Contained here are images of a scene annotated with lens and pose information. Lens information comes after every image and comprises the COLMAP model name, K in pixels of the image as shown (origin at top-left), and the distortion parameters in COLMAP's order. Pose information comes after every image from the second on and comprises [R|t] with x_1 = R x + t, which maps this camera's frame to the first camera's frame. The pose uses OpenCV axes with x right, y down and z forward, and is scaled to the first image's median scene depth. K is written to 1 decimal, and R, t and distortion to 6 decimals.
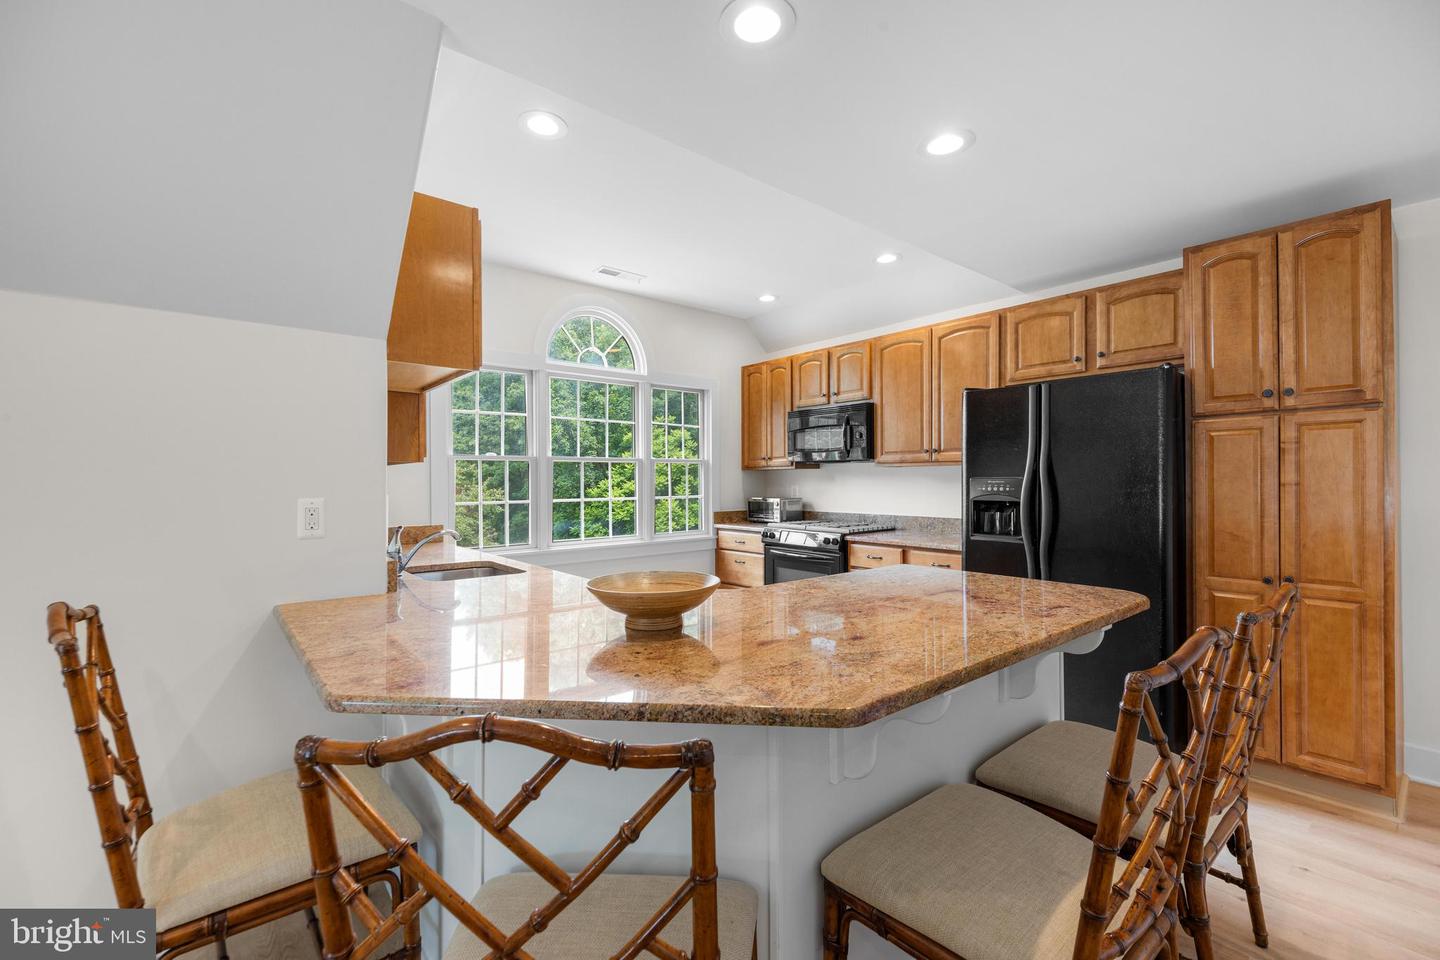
lens RADIAL K [[613.4, 0, 718.6], [0, 613.4, 483.5], [0, 0, 1]] dist [0.013807, -0.000013]
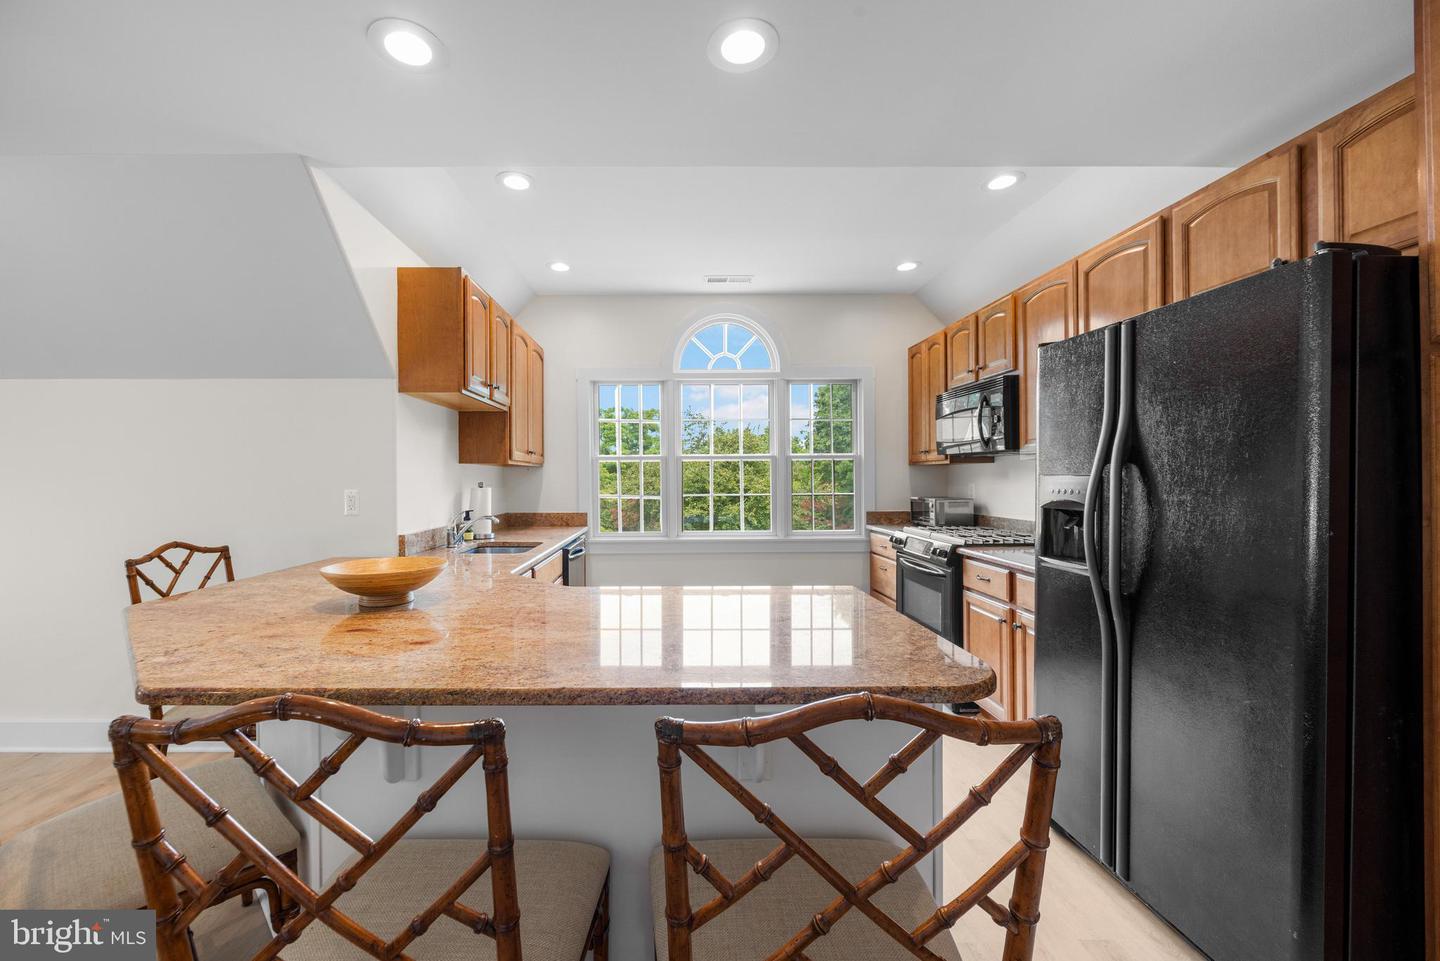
lens RADIAL K [[578.7, 0, 720.0], [0, 578.7, 477.1], [0, 0, 1]] dist [0.000179, -0.000181]
pose [[0.773973, 0.002211, -0.633214, 0.423727], [-0.004109, 0.999990, -0.001531, -0.003247], [0.633205, 0.003787, 0.773975, 0.219746]]
